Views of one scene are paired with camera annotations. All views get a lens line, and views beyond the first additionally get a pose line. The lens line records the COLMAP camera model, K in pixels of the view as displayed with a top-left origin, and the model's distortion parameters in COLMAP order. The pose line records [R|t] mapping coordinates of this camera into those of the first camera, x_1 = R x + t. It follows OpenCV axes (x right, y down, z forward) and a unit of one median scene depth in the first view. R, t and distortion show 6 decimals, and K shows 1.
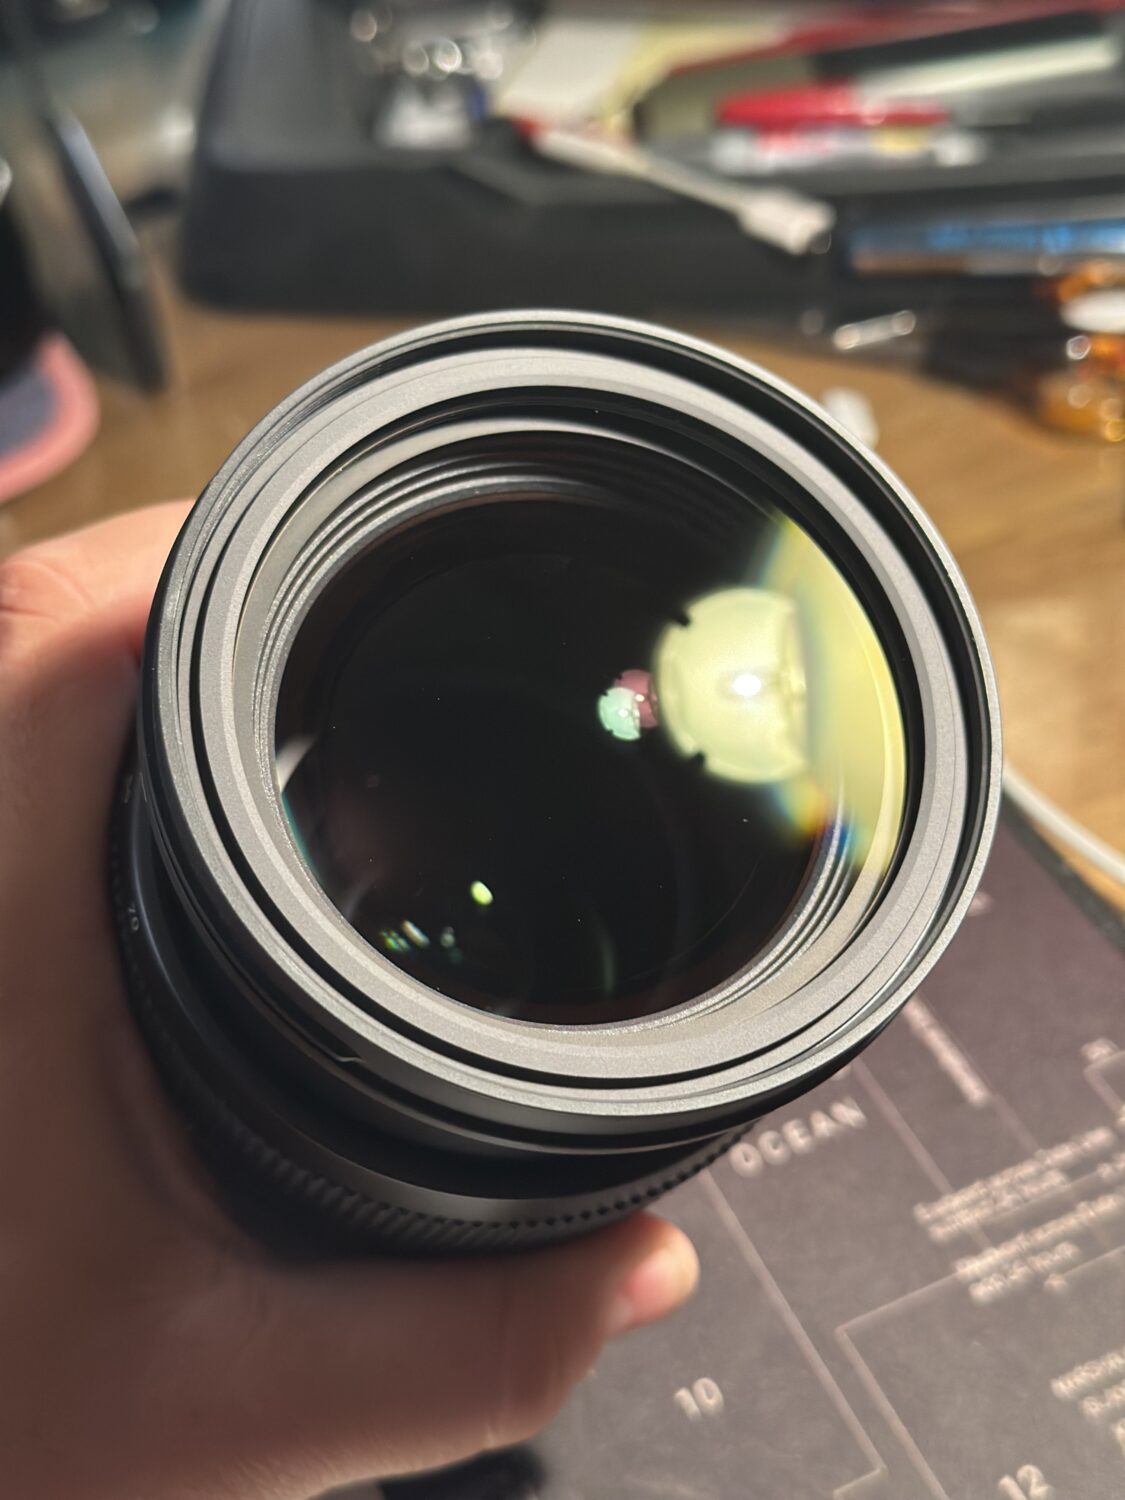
lens RADIAL K [[2096.1, 0, 562.5], [0, 2096.1, 750.0], [0, 0, 1]] dist [0.035517, 0.101838]
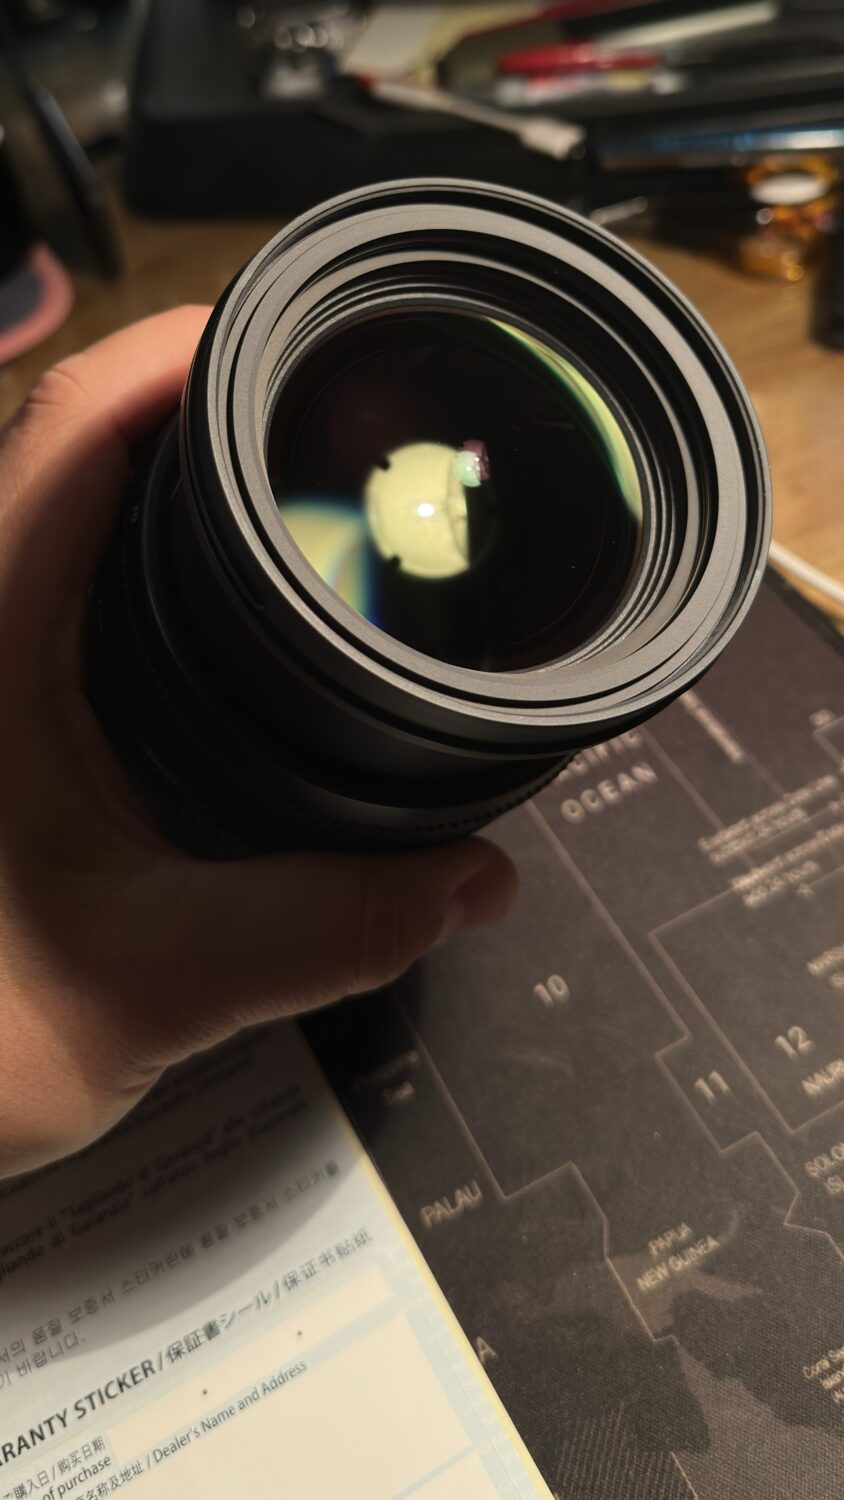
lens RADIAL K [[1097.4, 0, 422.0], [0, 1097.4, 750.0], [0, 0, 1]] dist [-0.039838, -0.000853]
pose [[0.998523, -0.052106, 0.015402, -0.020407], [0.048181, 0.980149, 0.192316, 0.013082], [-0.025117, -0.191290, 0.981212, 0.309404]]
